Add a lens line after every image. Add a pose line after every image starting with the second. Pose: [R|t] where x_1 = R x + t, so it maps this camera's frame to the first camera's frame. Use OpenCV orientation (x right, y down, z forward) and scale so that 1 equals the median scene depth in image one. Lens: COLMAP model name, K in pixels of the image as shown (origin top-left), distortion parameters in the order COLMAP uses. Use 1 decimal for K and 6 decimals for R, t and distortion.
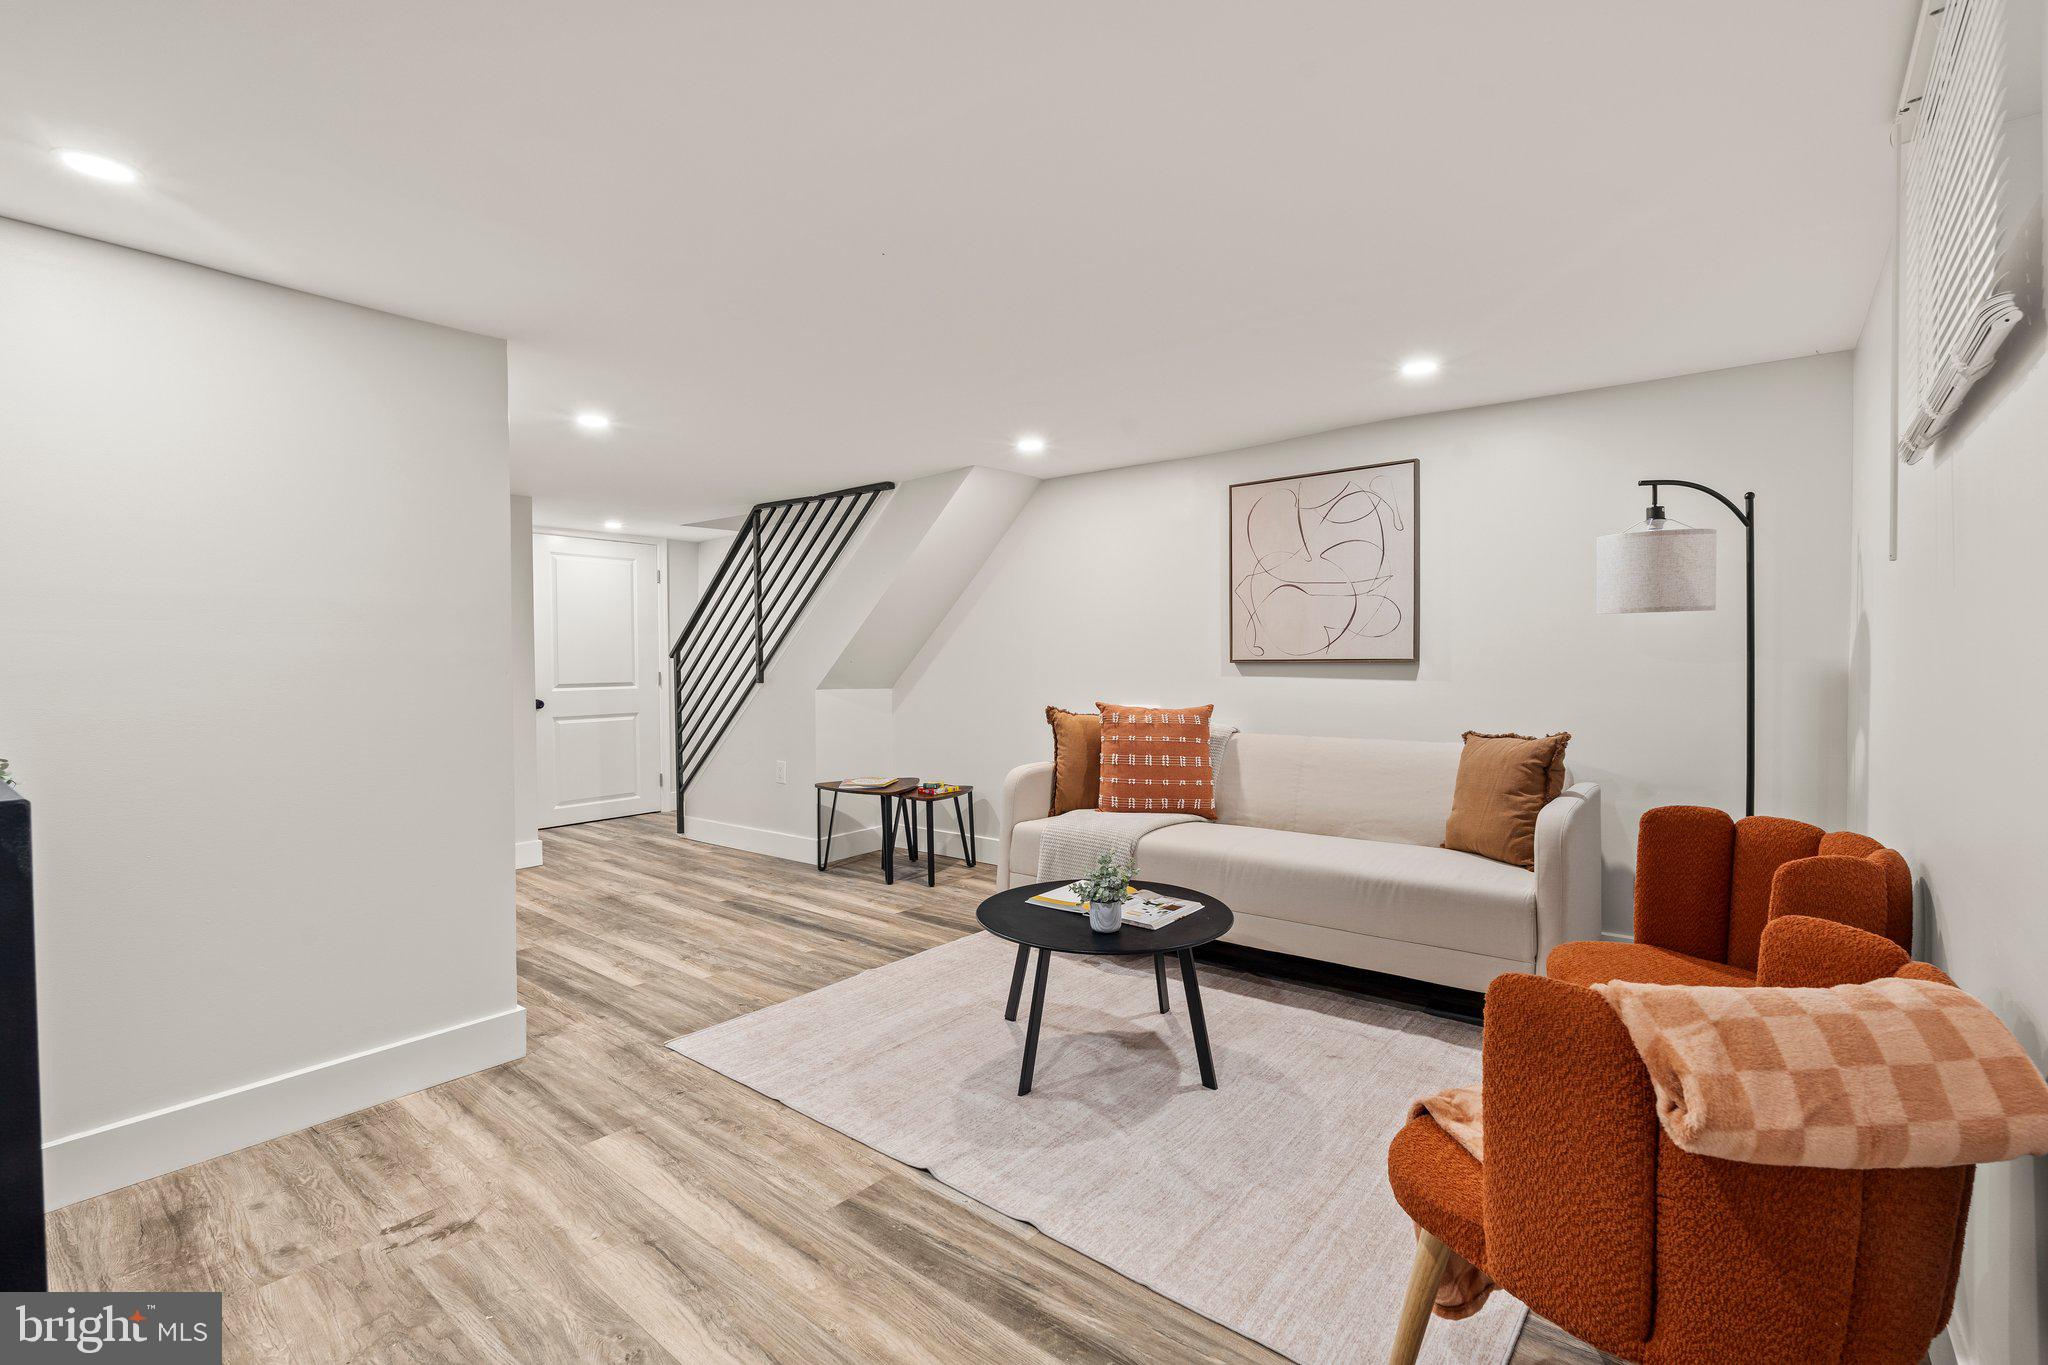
lens RADIAL K [[907.5, 0, 1027.8], [0, 907.5, 678.9], [0, 0, 1]] dist [-0.023805, -0.000509]
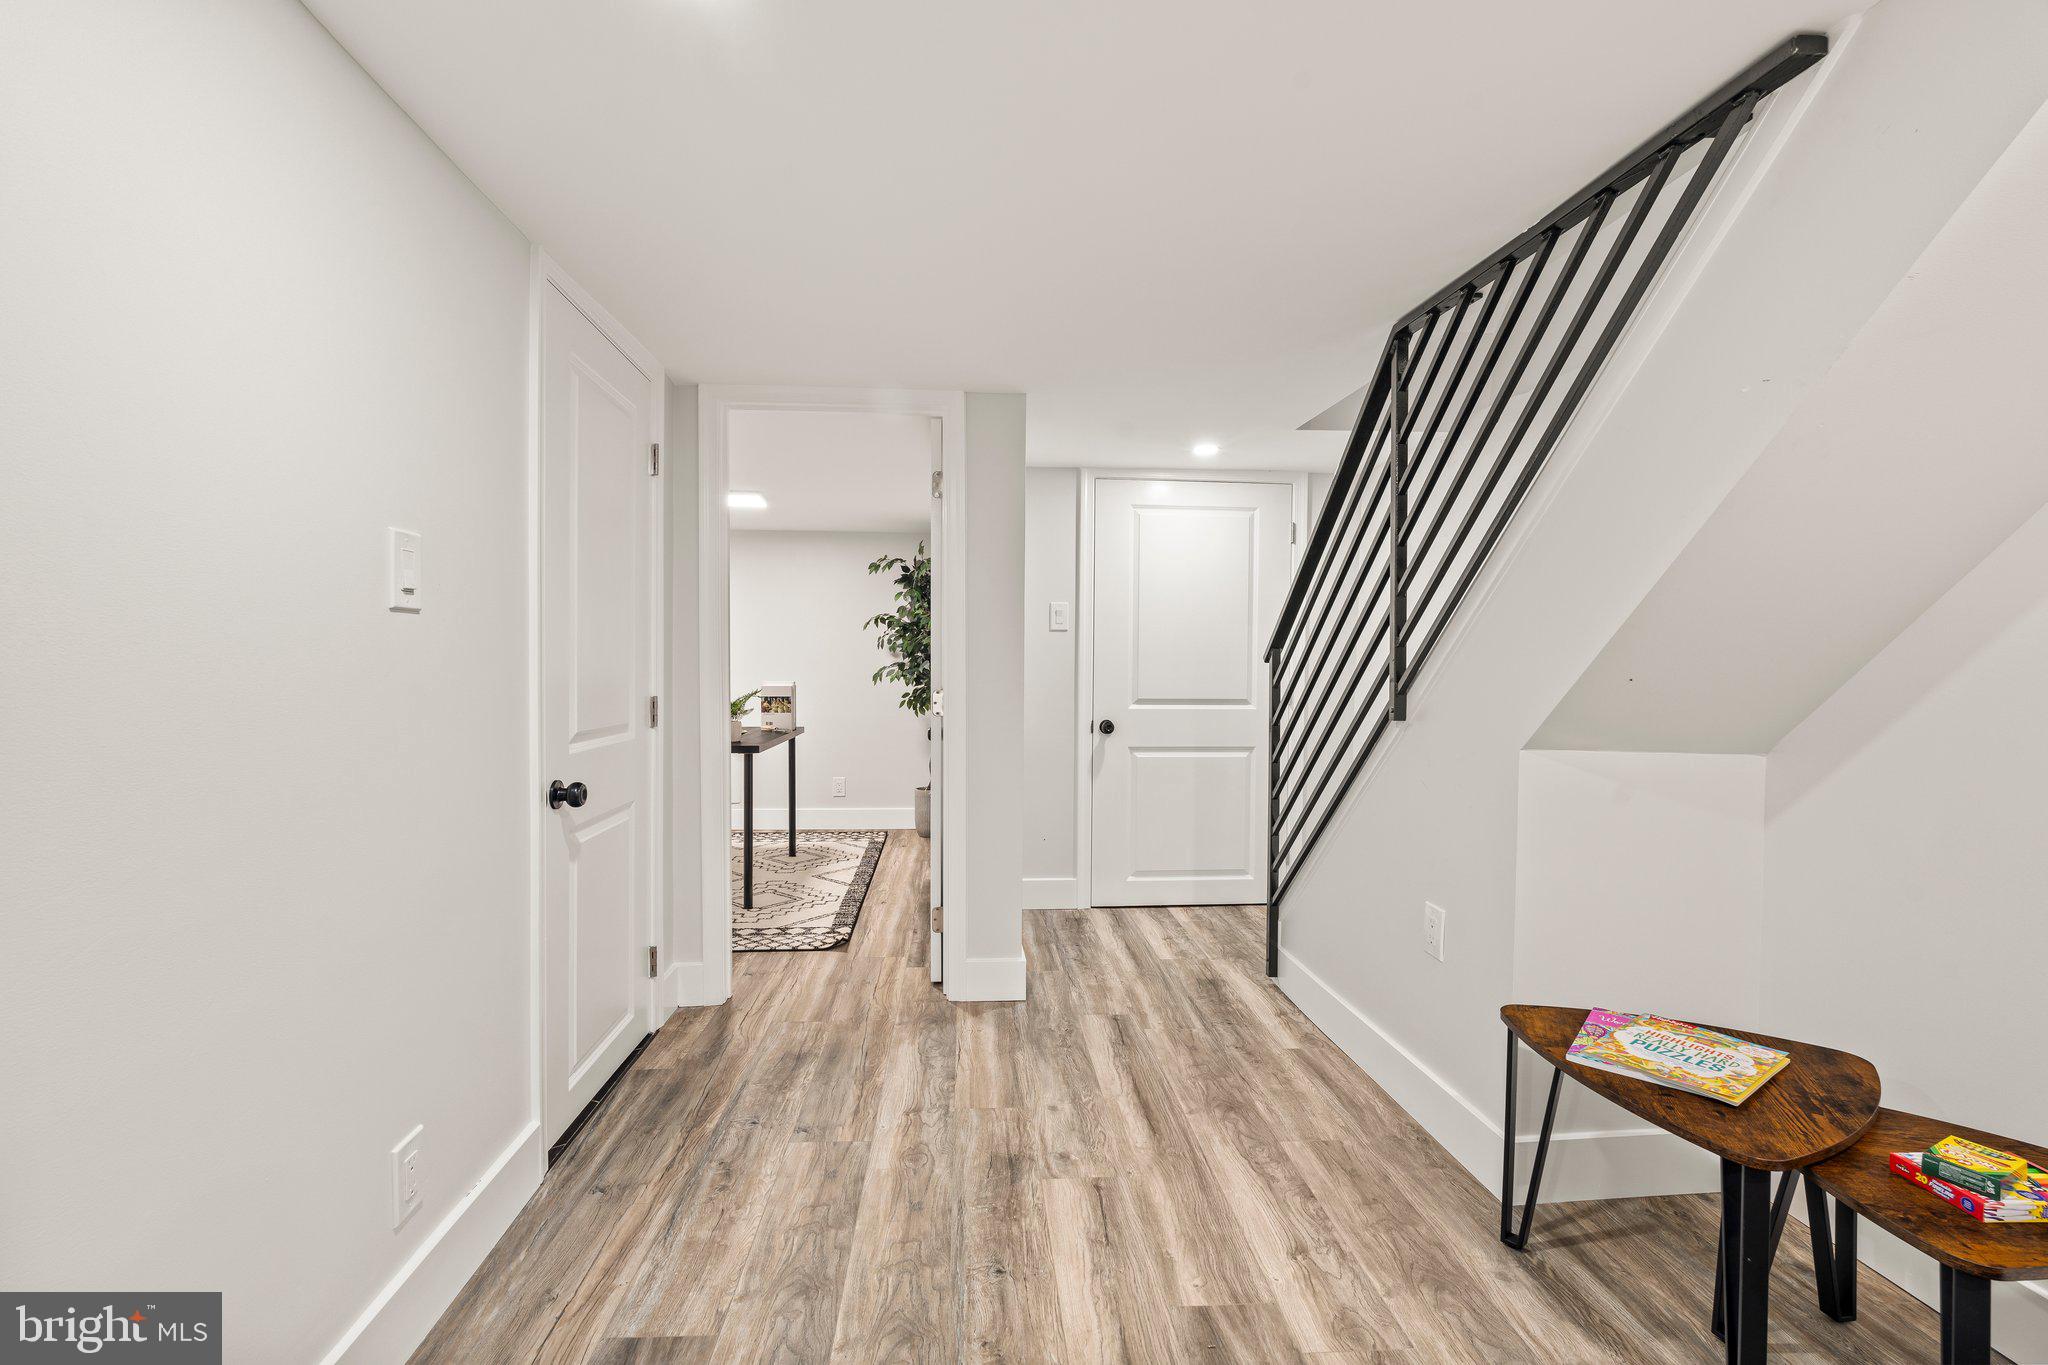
lens RADIAL K [[907.5, 0, 1030.0], [0, 907.5, 692.1], [0, 0, 1]] dist [-0.023805, -0.000509]
pose [[0.695938, 0.033542, -0.717318, -0.100726], [-0.025342, 0.999433, 0.022148, -0.014802], [0.717654, 0.002765, 0.696394, 0.553430]]
